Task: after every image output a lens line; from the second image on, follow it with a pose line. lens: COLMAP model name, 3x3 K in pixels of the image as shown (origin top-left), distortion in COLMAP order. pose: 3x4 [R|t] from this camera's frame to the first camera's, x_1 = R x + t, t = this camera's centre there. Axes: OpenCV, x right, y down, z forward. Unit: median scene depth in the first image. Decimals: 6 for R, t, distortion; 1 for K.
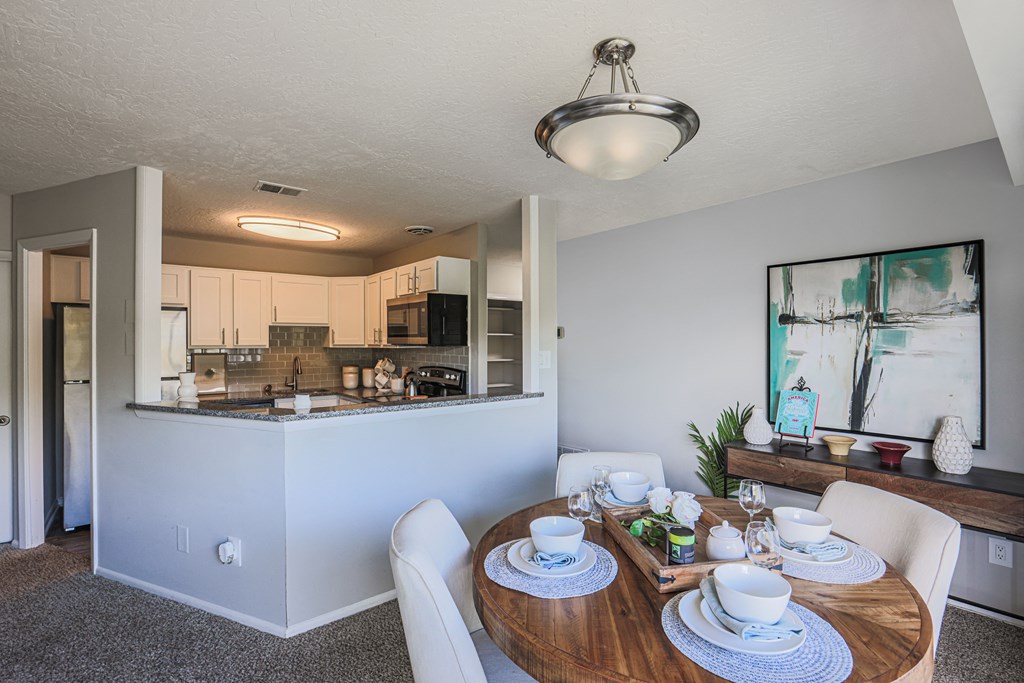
lens RADIAL K [[460.2, 0, 516.7], [0, 460.2, 341.0], [0, 0, 1]] dist [-0.056308, 0.017122]
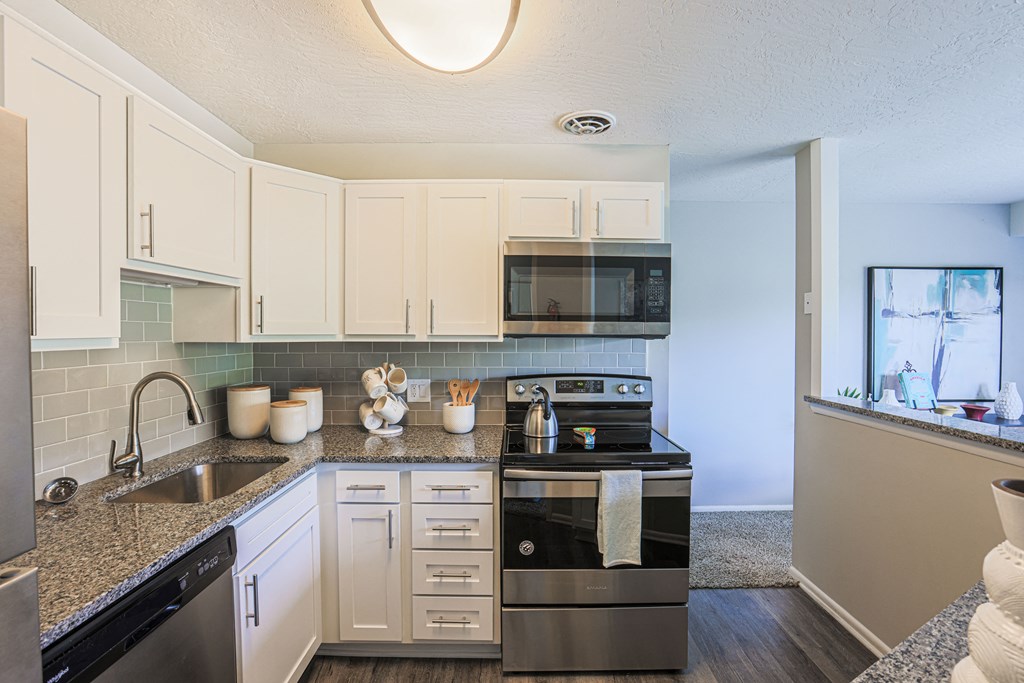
lens RADIAL K [[460.2, 0, 516.7], [0, 460.2, 341.0], [0, 0, 1]] dist [-0.056308, 0.017122]
pose [[0.642181, -0.012453, 0.766452, -0.688555], [-0.005139, 0.999776, 0.020549, 0.004189], [-0.766536, -0.017135, 0.641973, 0.727487]]
